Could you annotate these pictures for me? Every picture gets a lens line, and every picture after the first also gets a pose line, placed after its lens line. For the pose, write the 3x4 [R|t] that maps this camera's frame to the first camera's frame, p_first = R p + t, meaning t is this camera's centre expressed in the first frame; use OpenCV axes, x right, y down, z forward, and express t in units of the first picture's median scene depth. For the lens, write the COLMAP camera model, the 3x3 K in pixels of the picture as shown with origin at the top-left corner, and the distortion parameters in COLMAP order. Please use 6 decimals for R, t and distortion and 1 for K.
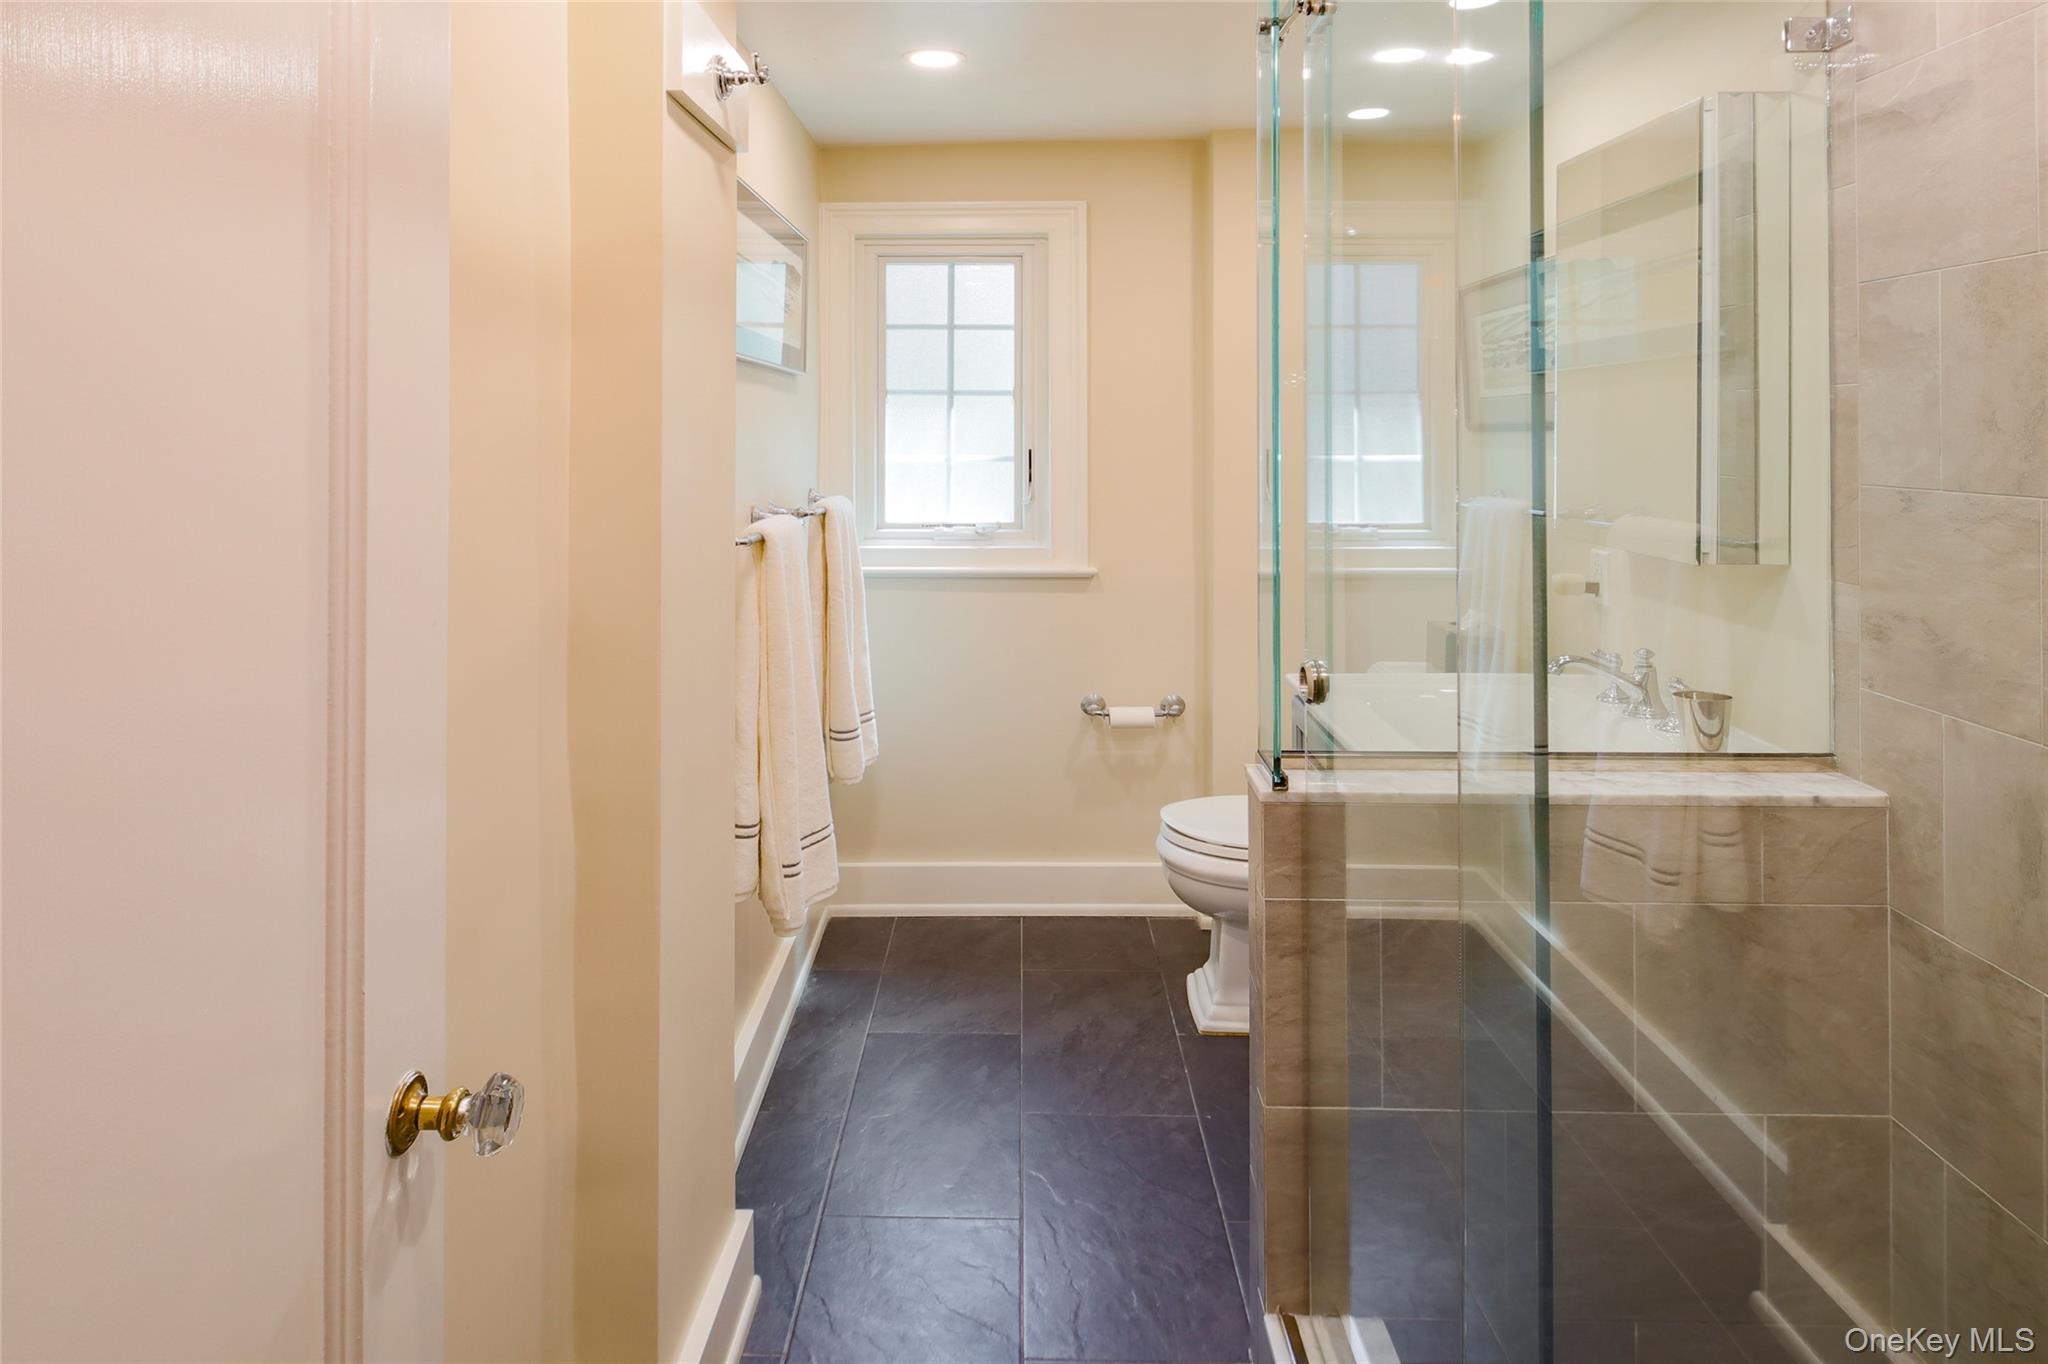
lens RADIAL K [[1110.2, 0, 1018.3], [0, 1110.2, 464.6], [0, 0, 1]] dist [-0.000859, -0.003851]
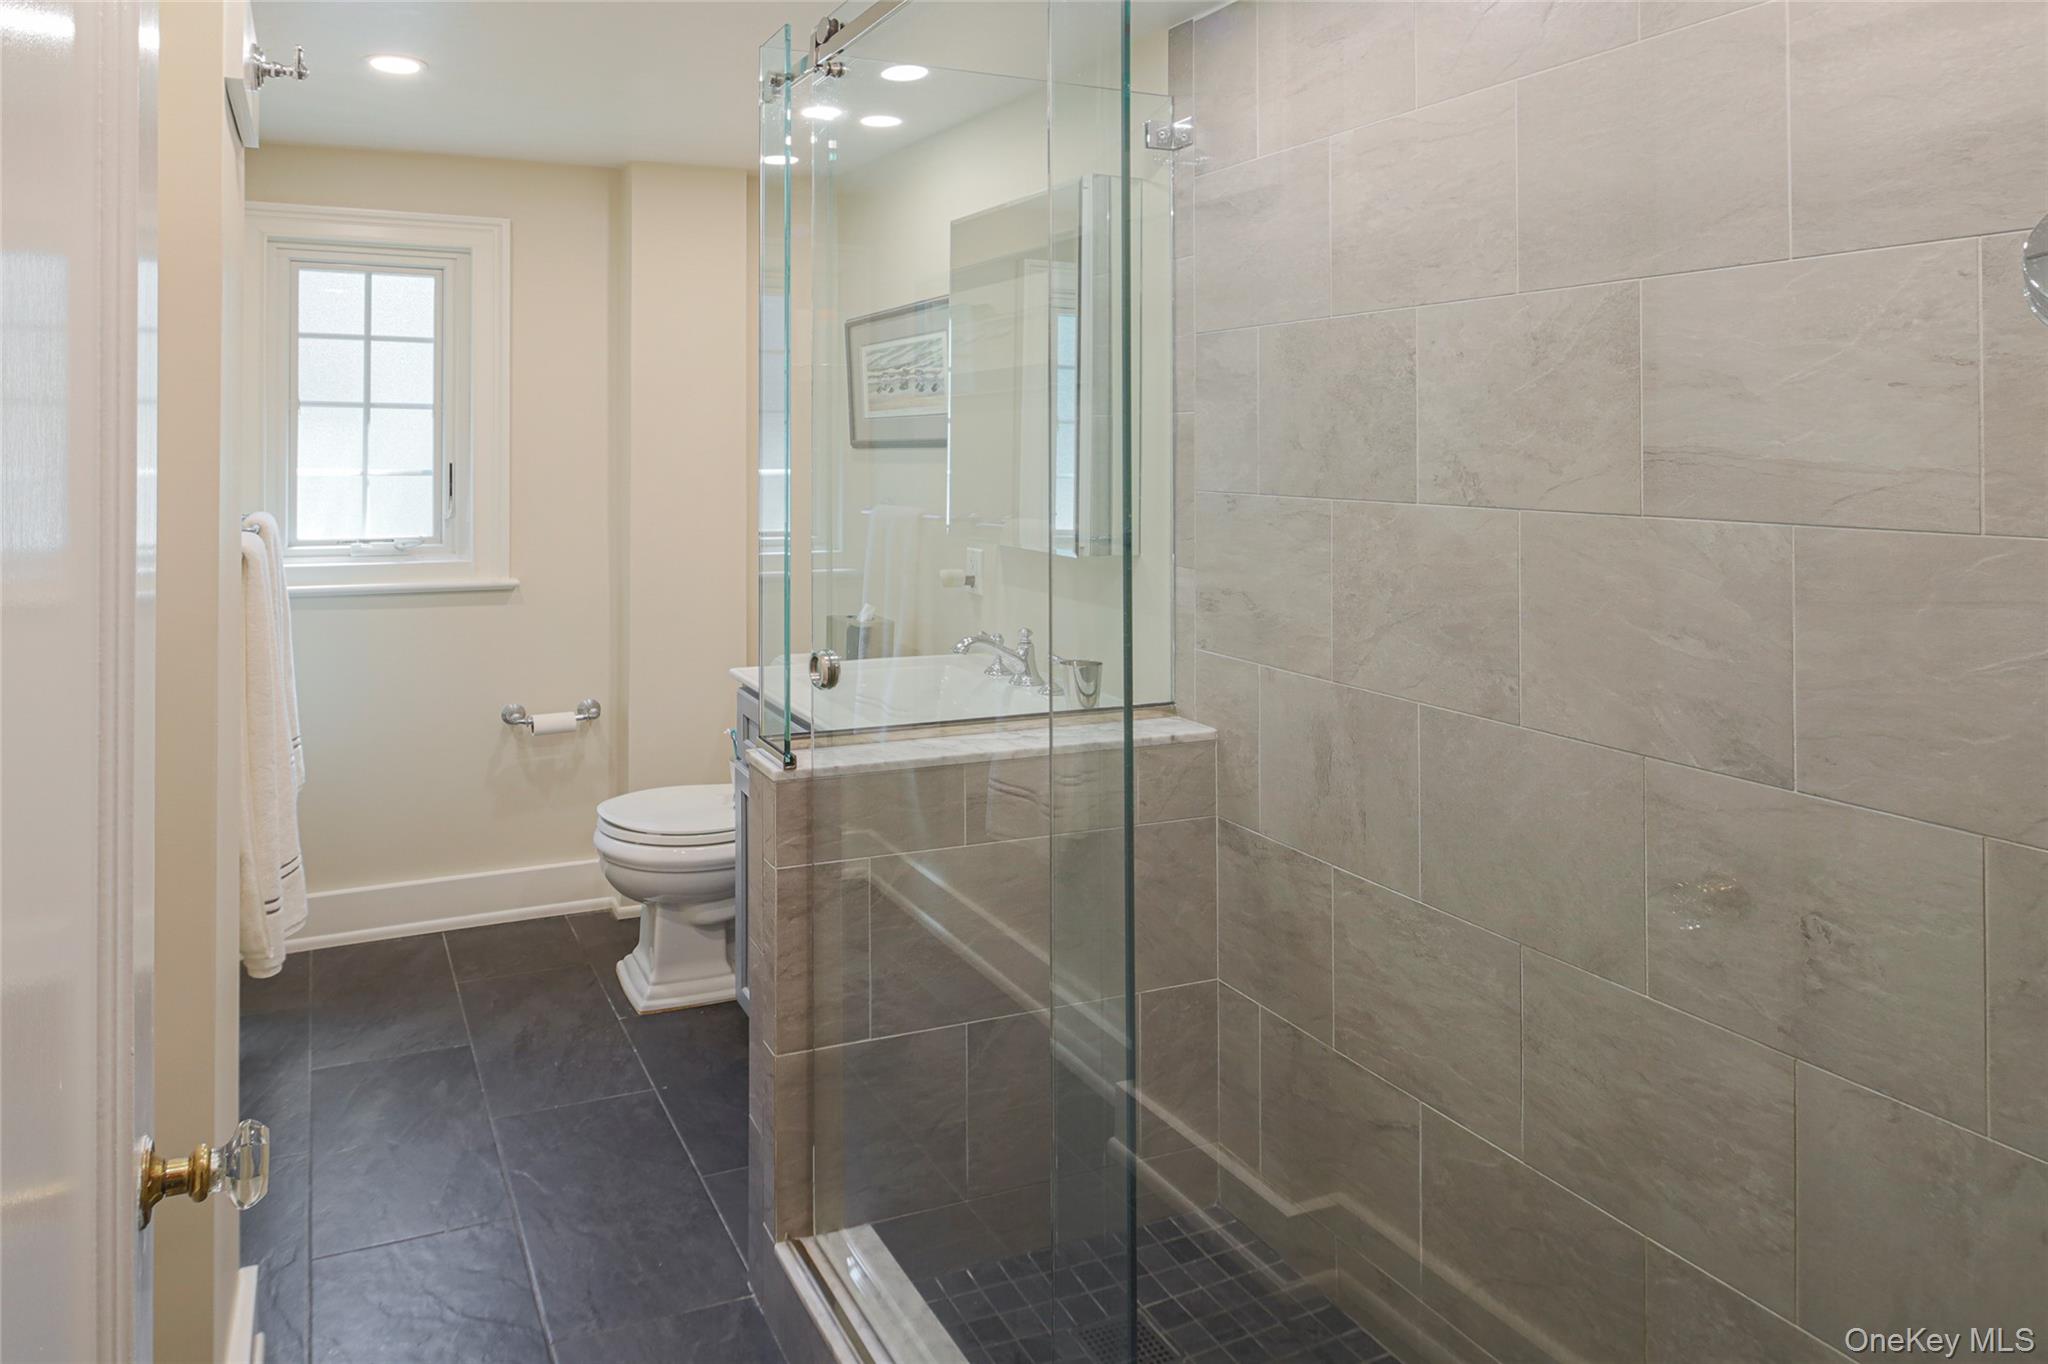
lens RADIAL K [[1002.8, 0, 951.5], [0, 1002.8, 480.4], [0, 0, 1]] dist [0.000757, -0.003363]
pose [[0.942769, -0.005800, 0.333397, 0.105041], [0.004360, 0.999978, 0.005067, -0.000868], [-0.333418, -0.003324, 0.942773, -0.000822]]
